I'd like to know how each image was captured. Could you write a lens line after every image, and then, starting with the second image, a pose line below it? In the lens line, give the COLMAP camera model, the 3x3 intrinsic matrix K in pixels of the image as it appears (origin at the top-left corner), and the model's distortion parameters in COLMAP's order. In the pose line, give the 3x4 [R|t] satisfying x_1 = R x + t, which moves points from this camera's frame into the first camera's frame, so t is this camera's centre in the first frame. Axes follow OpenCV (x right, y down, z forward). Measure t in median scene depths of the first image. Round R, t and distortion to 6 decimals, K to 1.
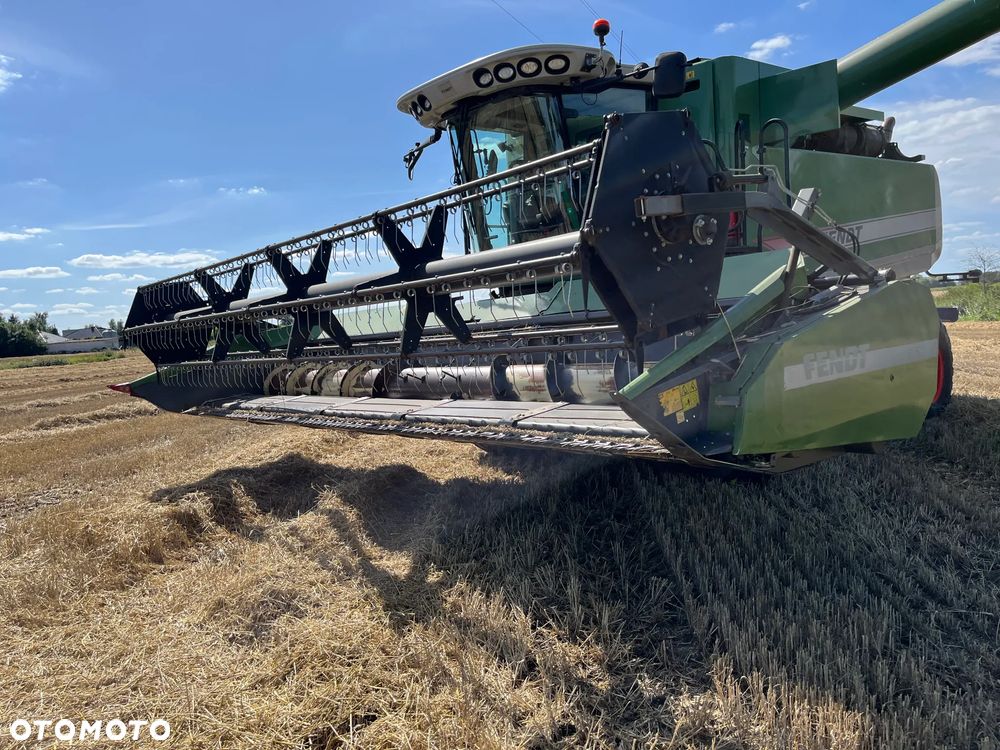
lens RADIAL K [[757.9, 0, 502.8], [0, 757.9, 378.9], [0, 0, 1]] dist [0.060086, -0.082962]
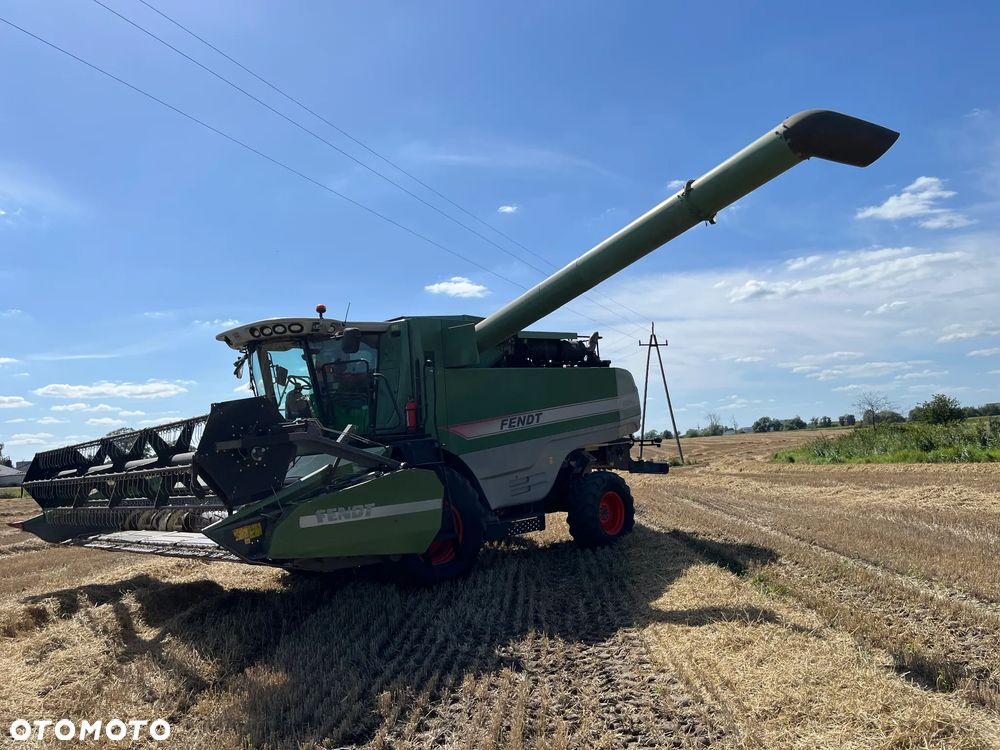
lens RADIAL K [[757.9, 0, 503.7], [0, 757.9, 370.1], [0, 0, 1]] dist [0.060086, -0.082962]
pose [[0.999177, 0.008543, 0.039652, 0.265028], [-0.001150, 0.983140, -0.182850, -0.009332], [-0.040545, 0.182654, 0.982341, -0.368754]]
